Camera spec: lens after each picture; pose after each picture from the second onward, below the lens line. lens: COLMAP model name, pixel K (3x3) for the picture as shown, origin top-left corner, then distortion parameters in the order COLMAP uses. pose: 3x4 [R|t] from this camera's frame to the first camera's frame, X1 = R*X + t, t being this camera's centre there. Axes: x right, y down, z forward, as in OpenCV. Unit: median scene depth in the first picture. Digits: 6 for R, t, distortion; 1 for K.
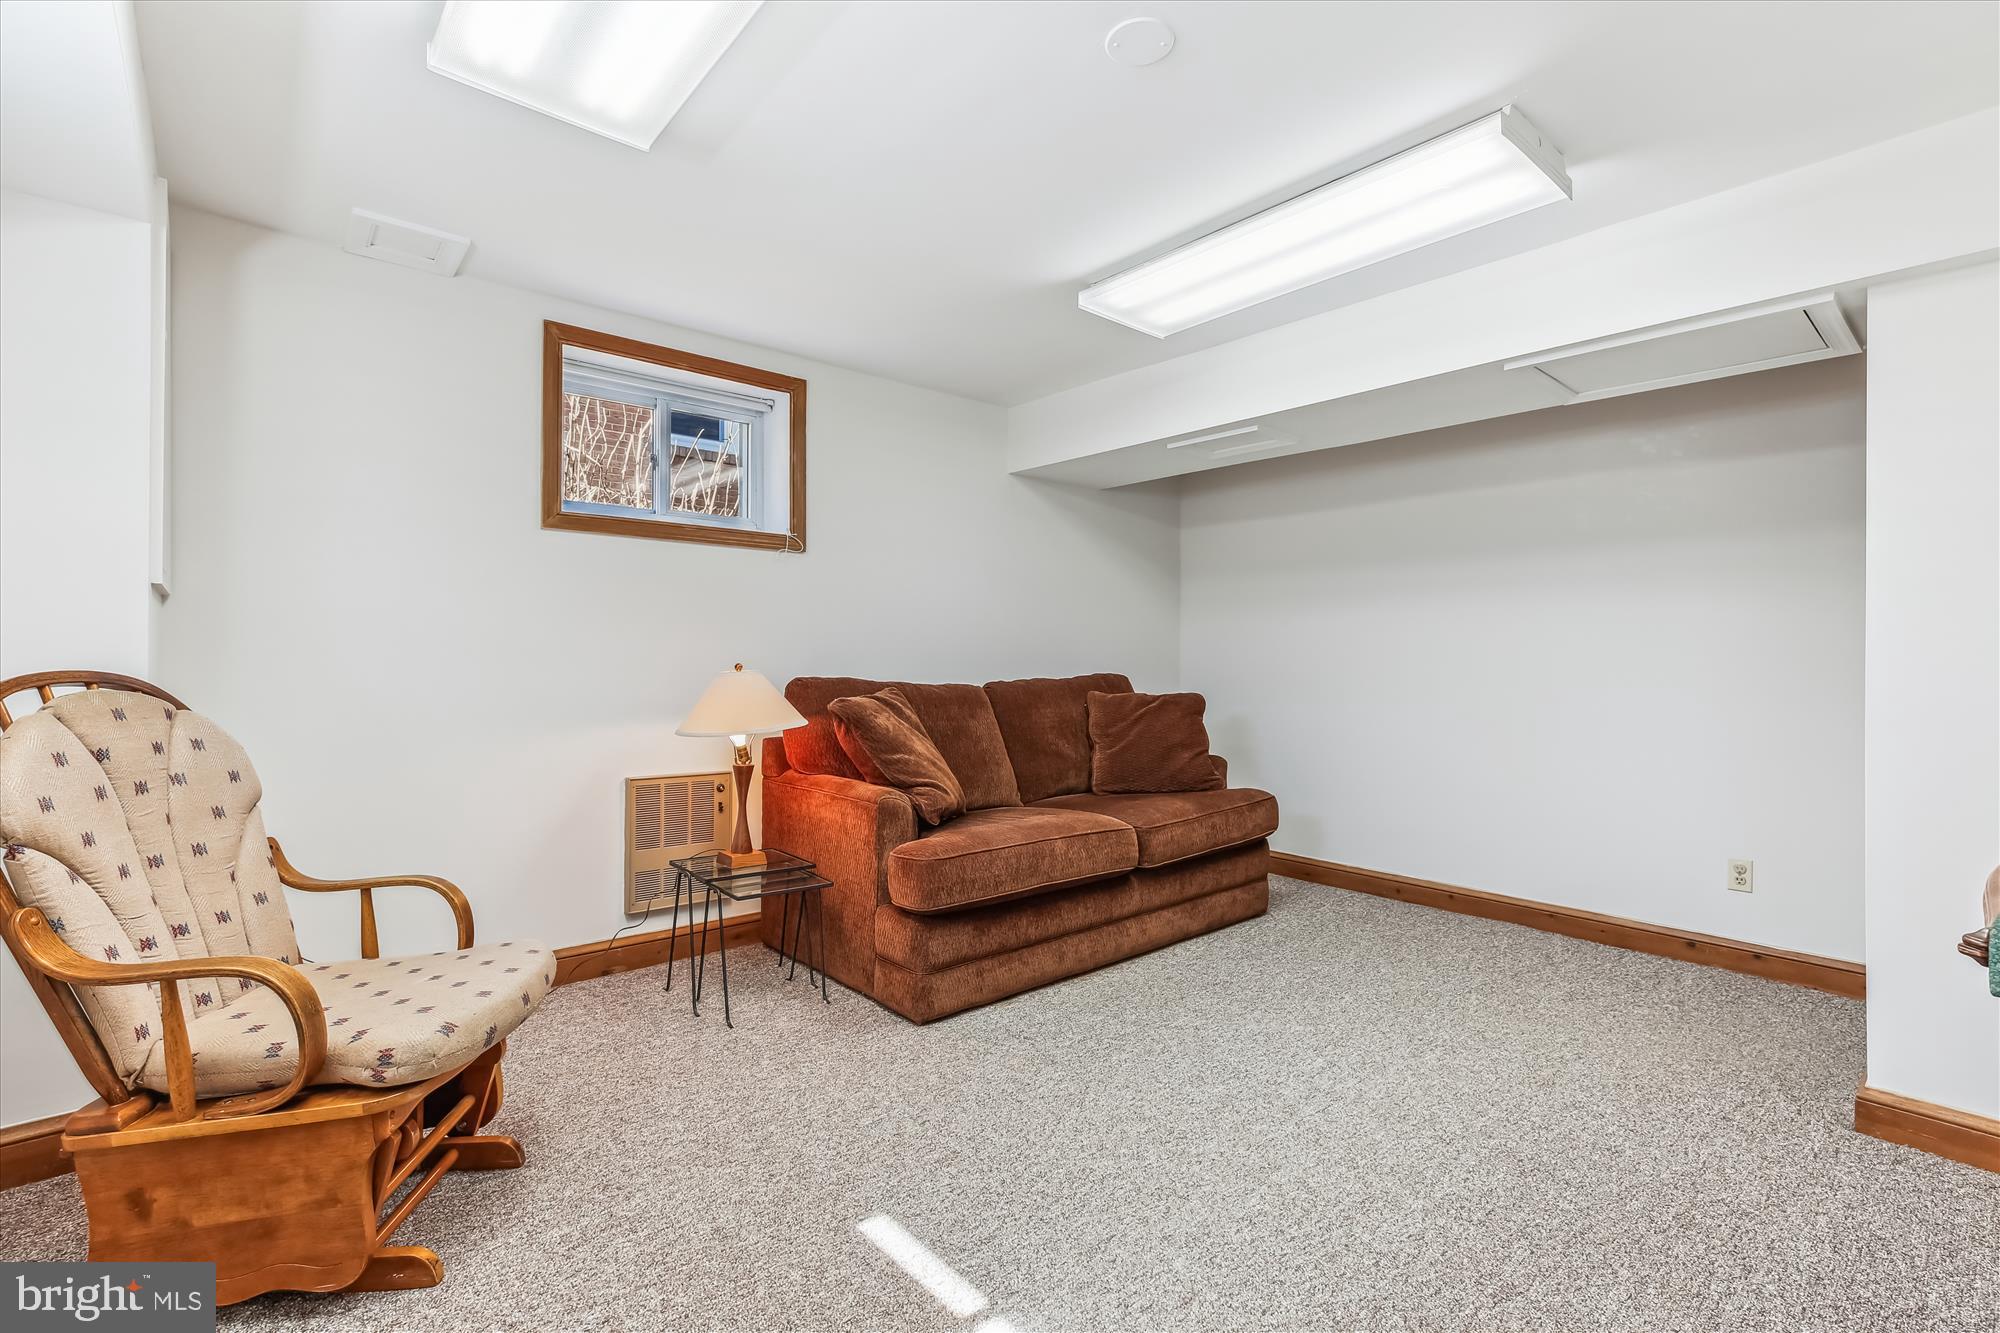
lens RADIAL K [[904.9, 0, 999.2], [0, 904.9, 657.1], [0, 0, 1]] dist [-0.019846, 0.005918]
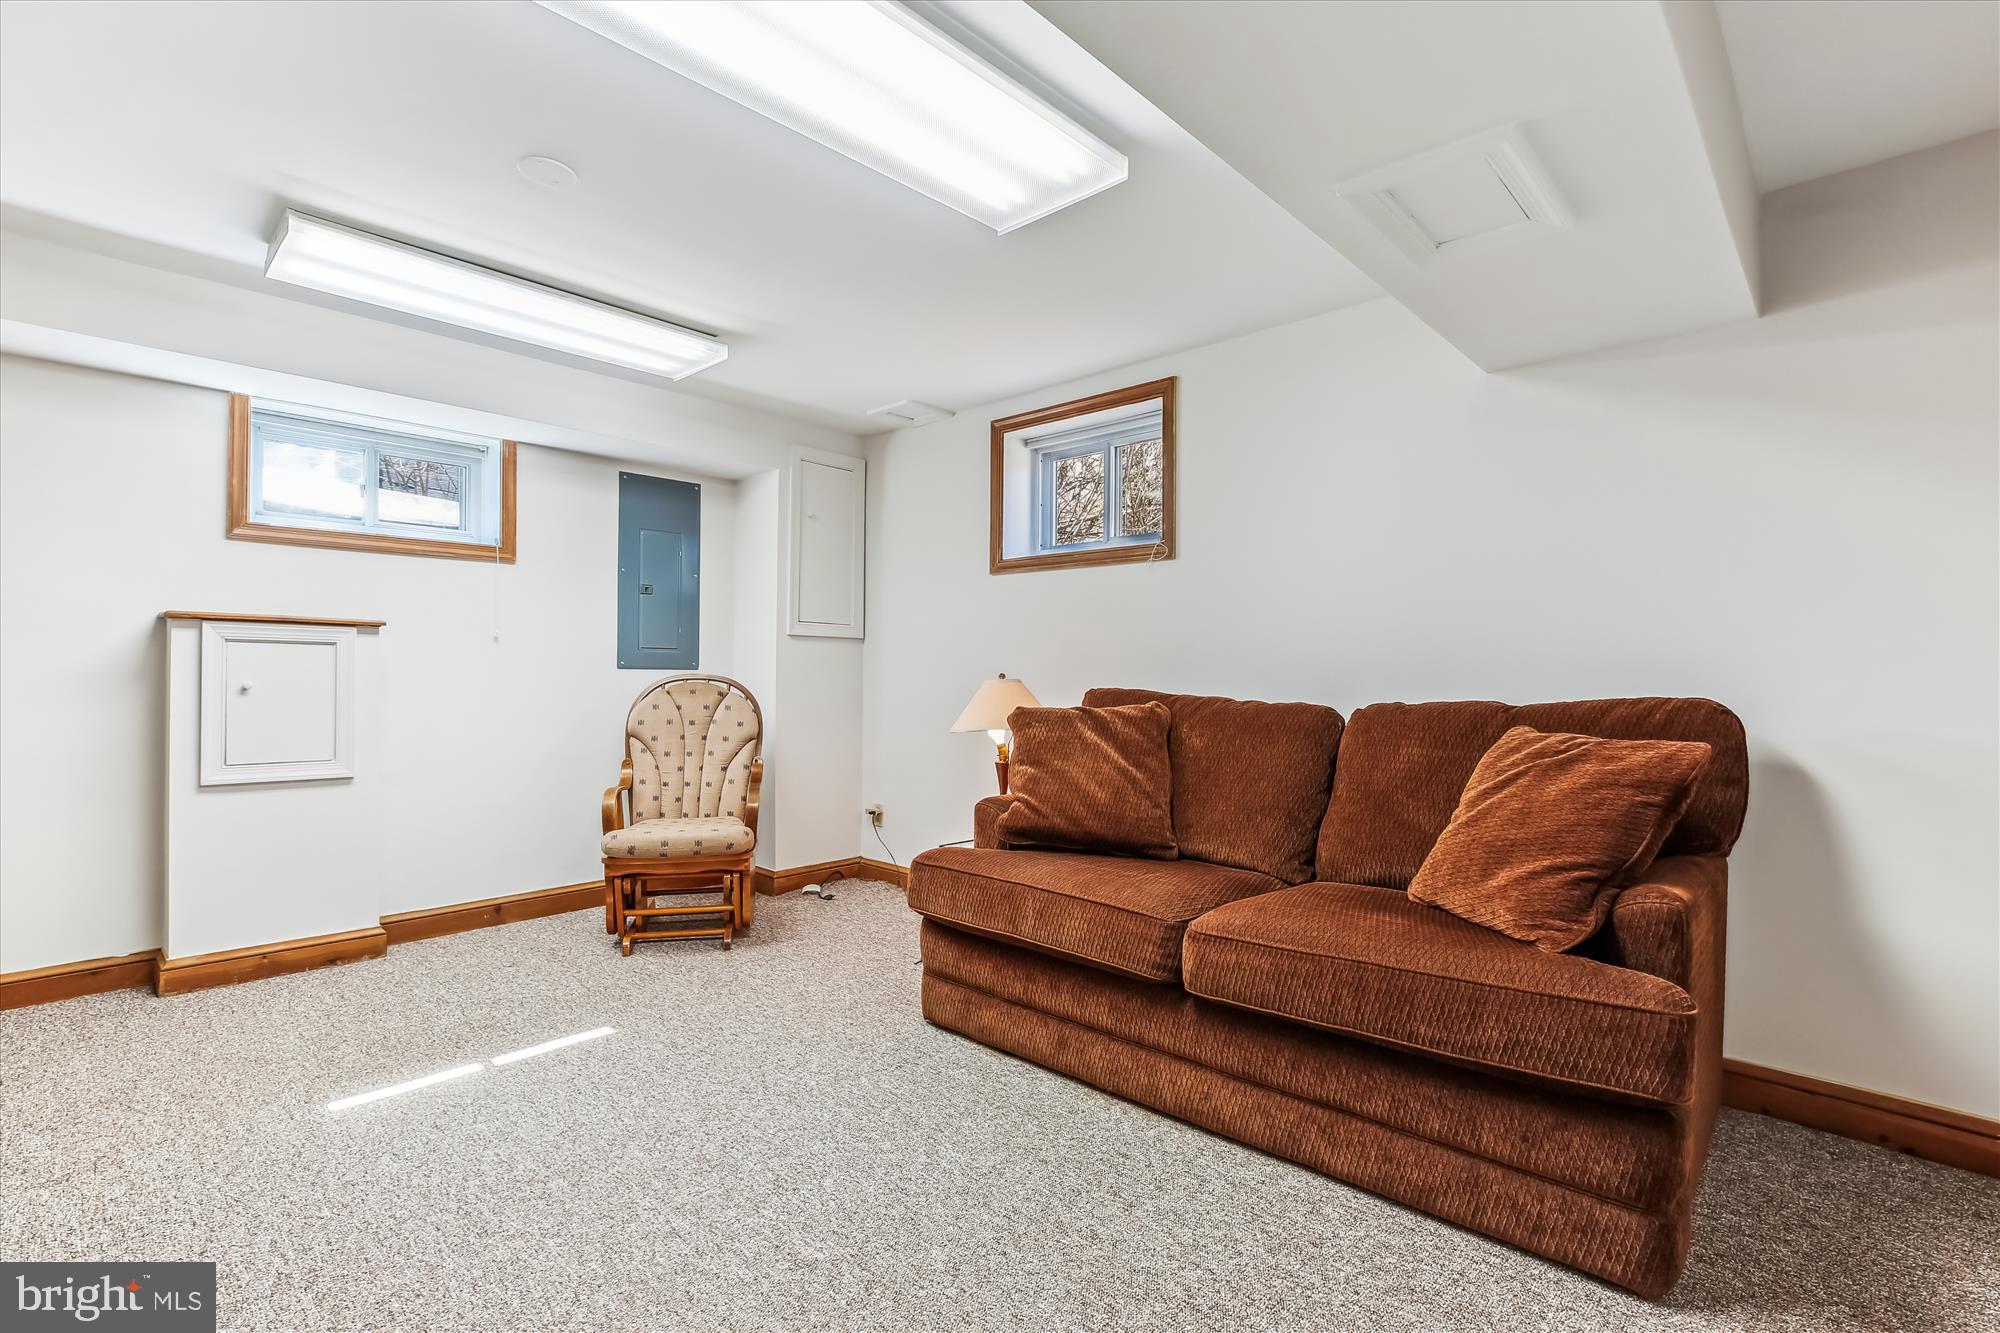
lens RADIAL K [[904.9, 0, 999.9], [0, 904.9, 674.7], [0, 0, 1]] dist [-0.019846, 0.005918]
pose [[0.103916, -0.006034, -0.994568, 0.847994], [-0.005325, 0.999964, -0.006623, 0.016375], [0.994572, 0.005984, 0.103880, 0.868612]]
